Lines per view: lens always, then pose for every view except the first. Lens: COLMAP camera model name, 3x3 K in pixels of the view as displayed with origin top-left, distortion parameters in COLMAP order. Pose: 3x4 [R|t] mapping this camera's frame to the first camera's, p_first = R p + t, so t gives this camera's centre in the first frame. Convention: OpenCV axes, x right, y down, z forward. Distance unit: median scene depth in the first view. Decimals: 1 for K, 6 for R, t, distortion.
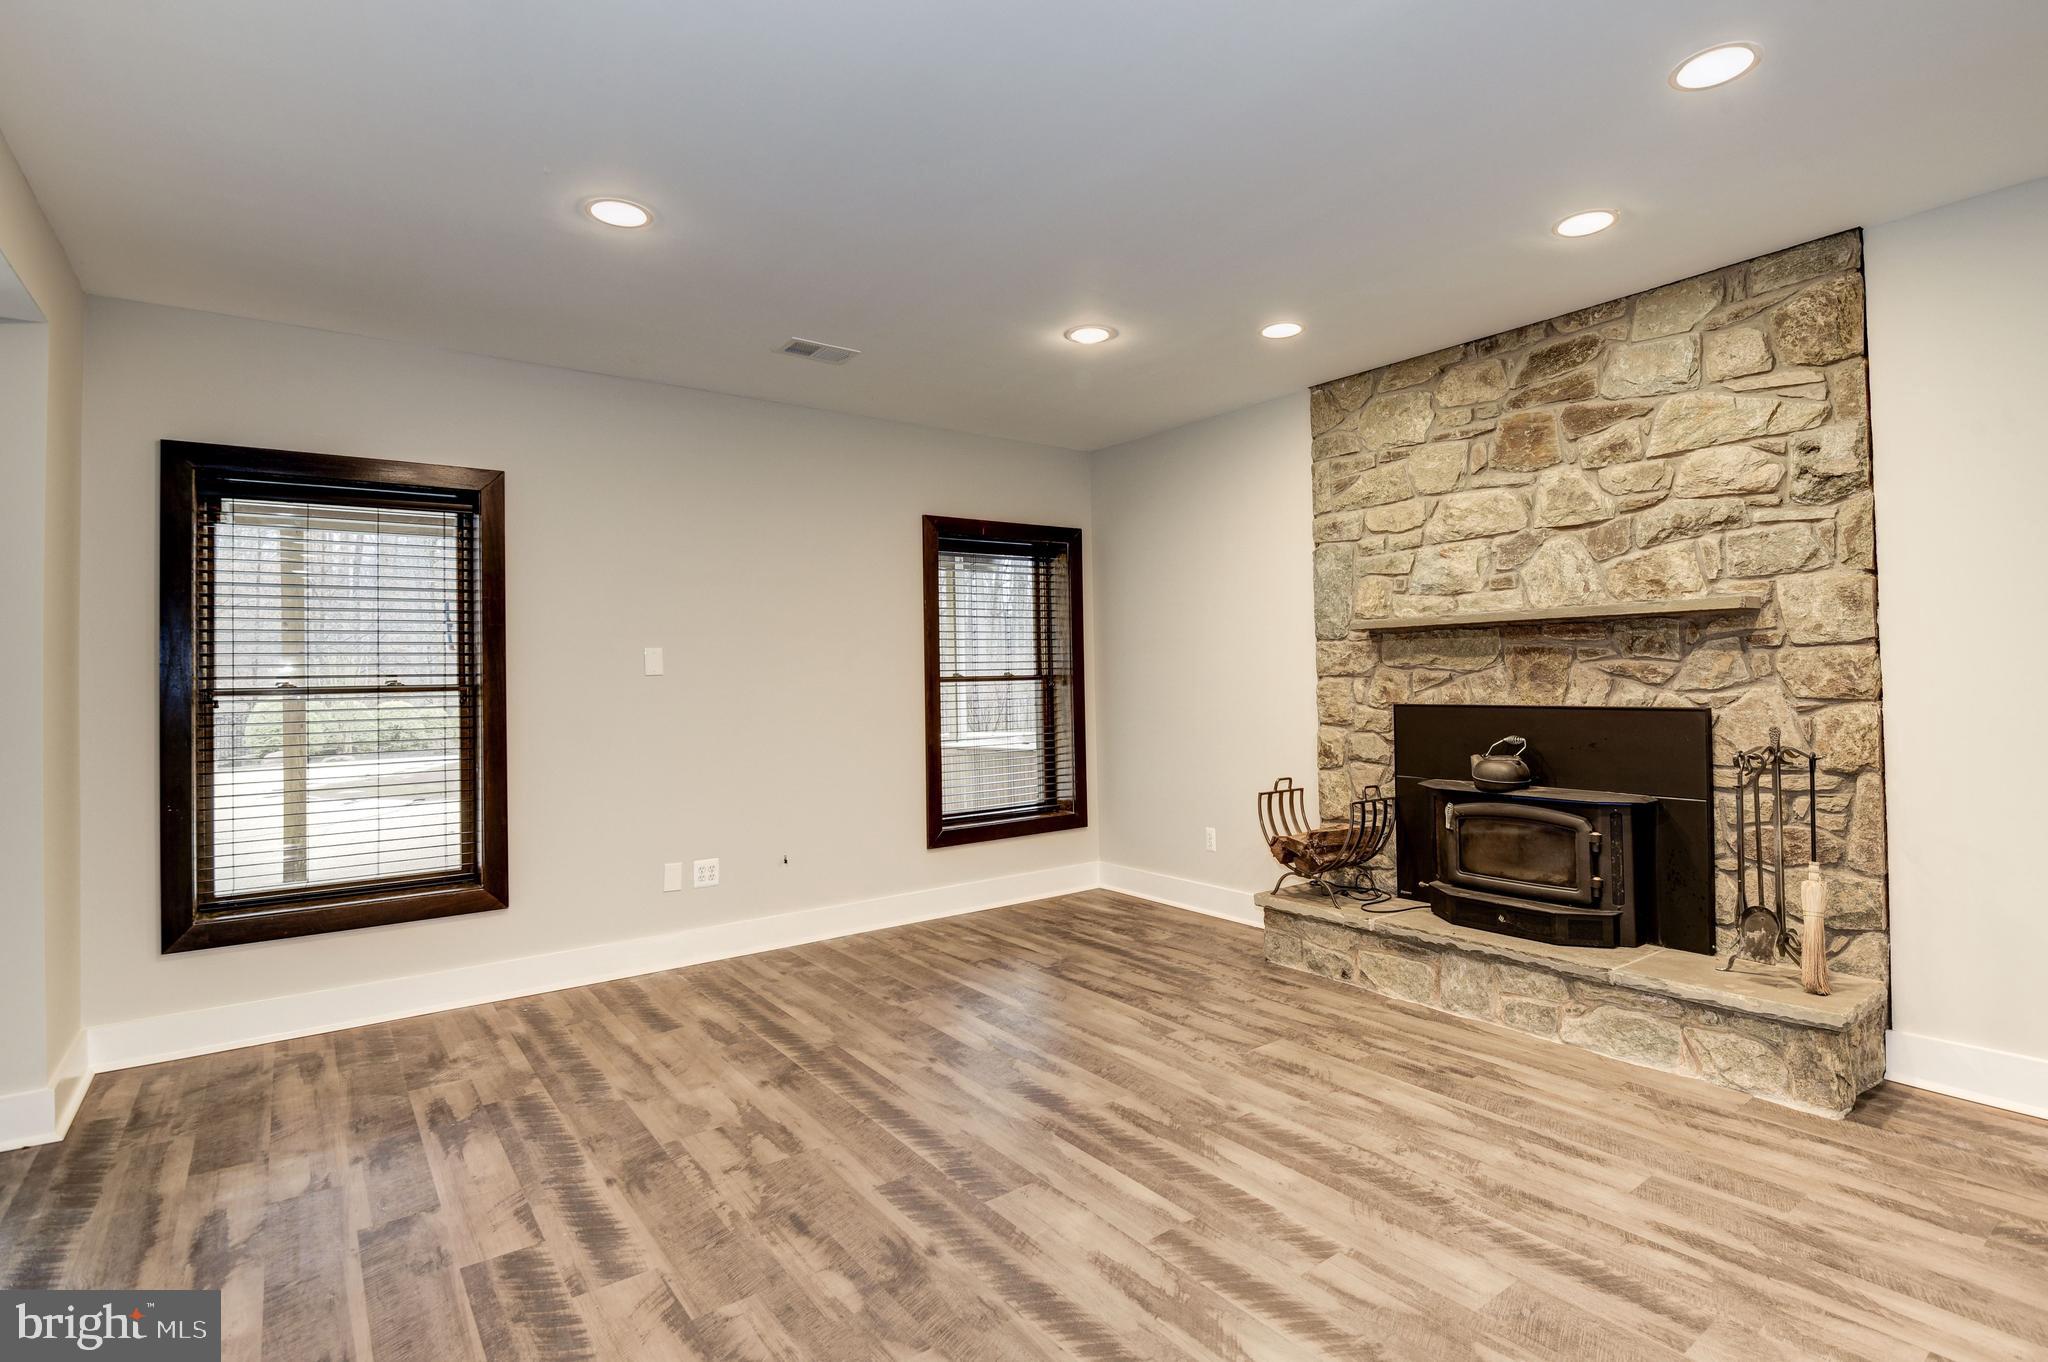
lens RADIAL K [[971.7, 0, 1027.3], [0, 971.7, 670.4], [0, 0, 1]] dist [-0.008149, -0.006893]
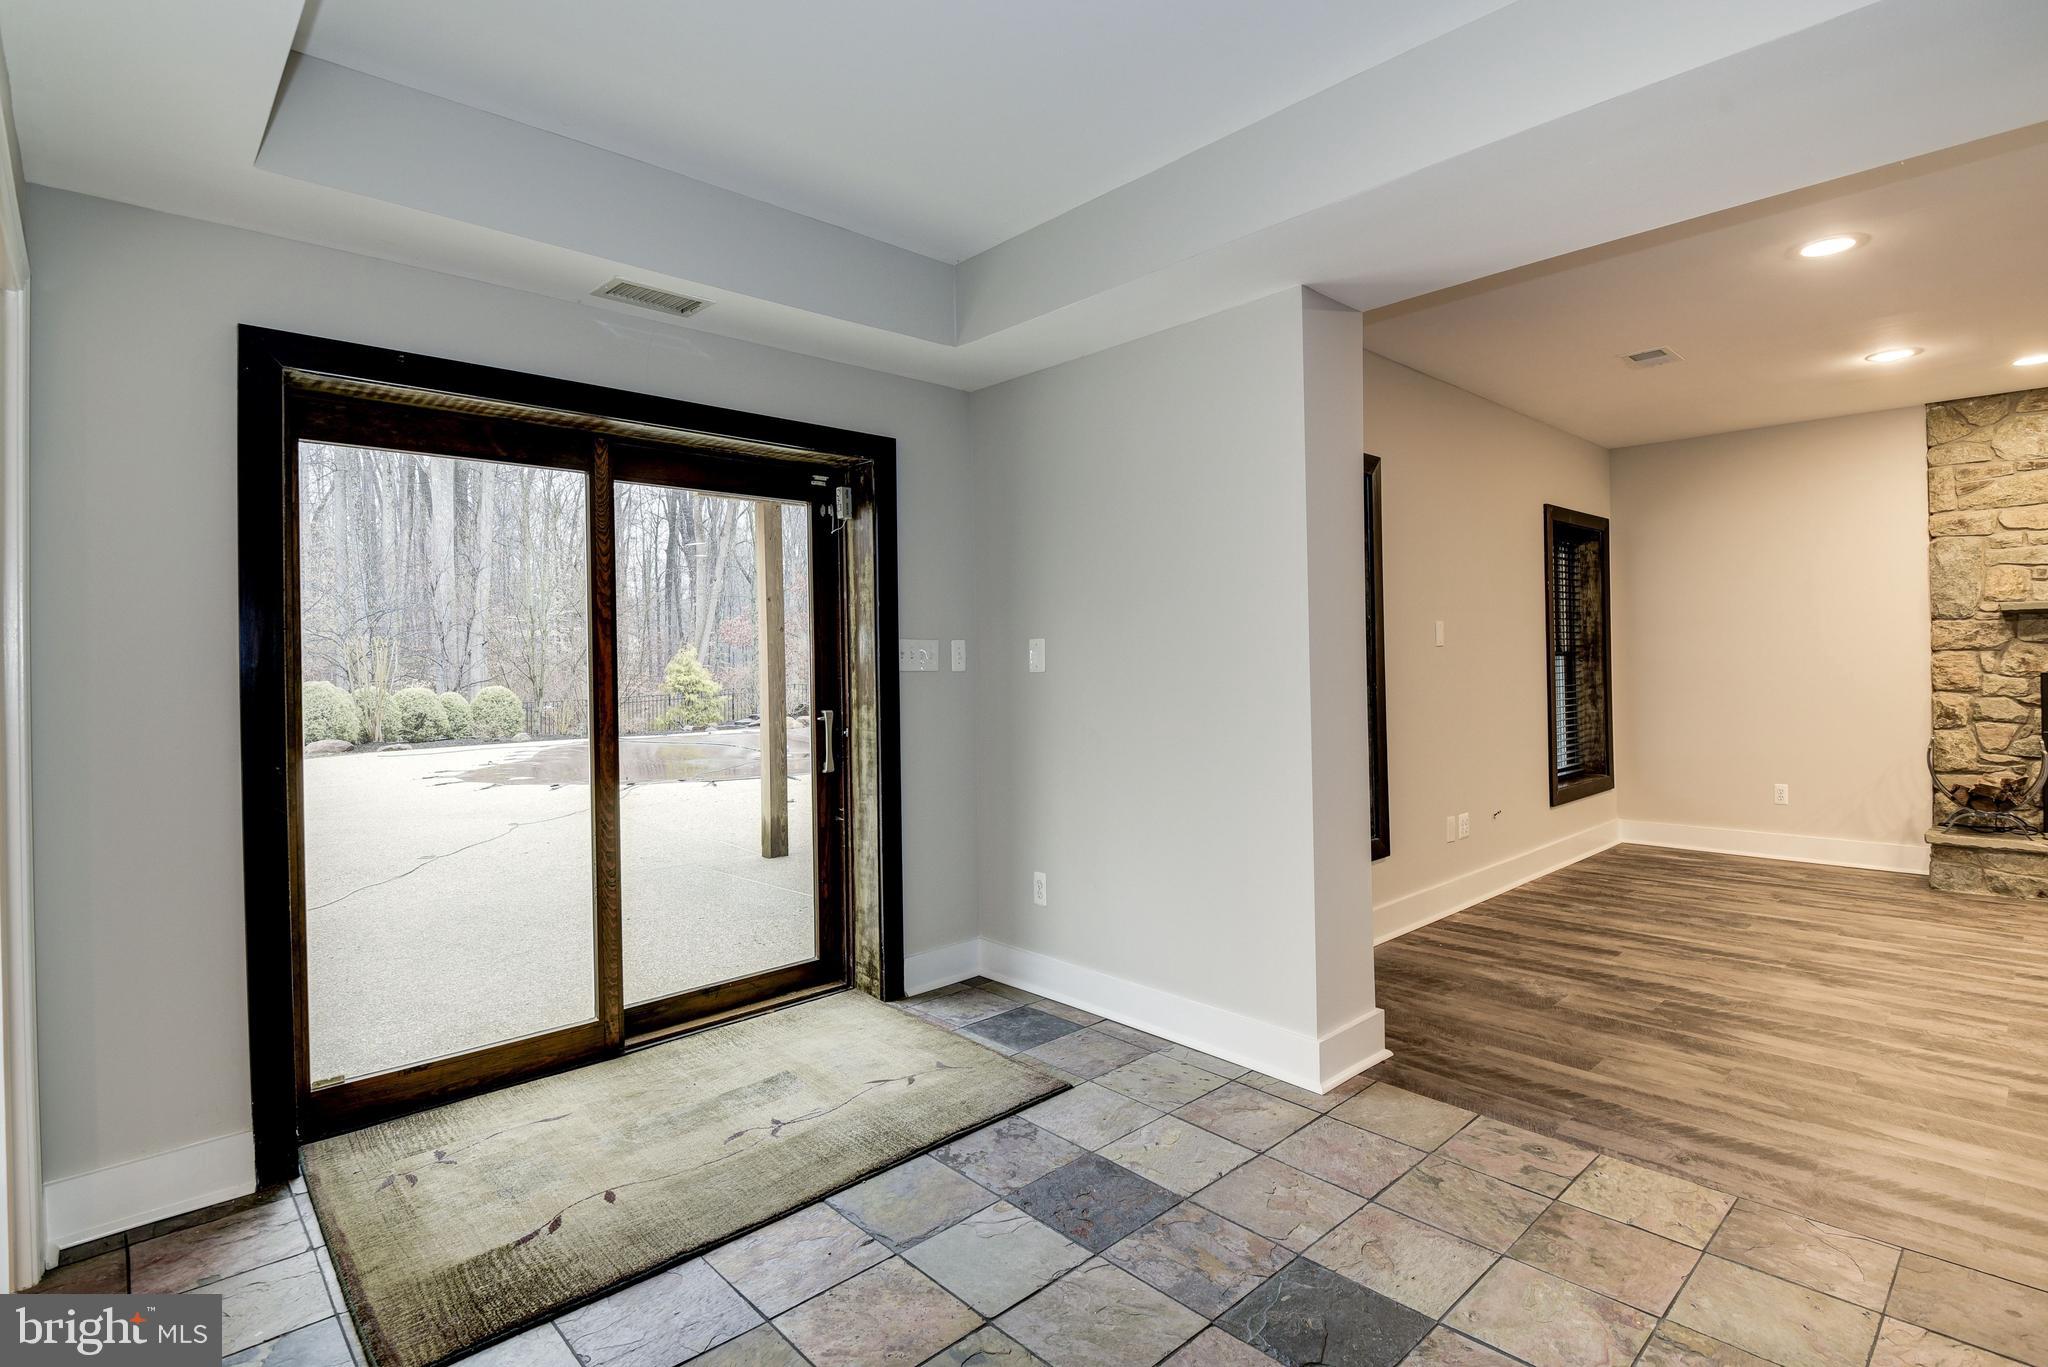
lens RADIAL K [[971.7, 0, 1026.8], [0, 971.7, 675.1], [0, 0, 1]] dist [-0.008149, -0.006893]
pose [[0.994457, 0.000963, 0.105139, -1.226842], [-0.002255, 0.999923, 0.012176, 0.032869], [-0.105119, -0.012346, 0.994383, -0.052021]]
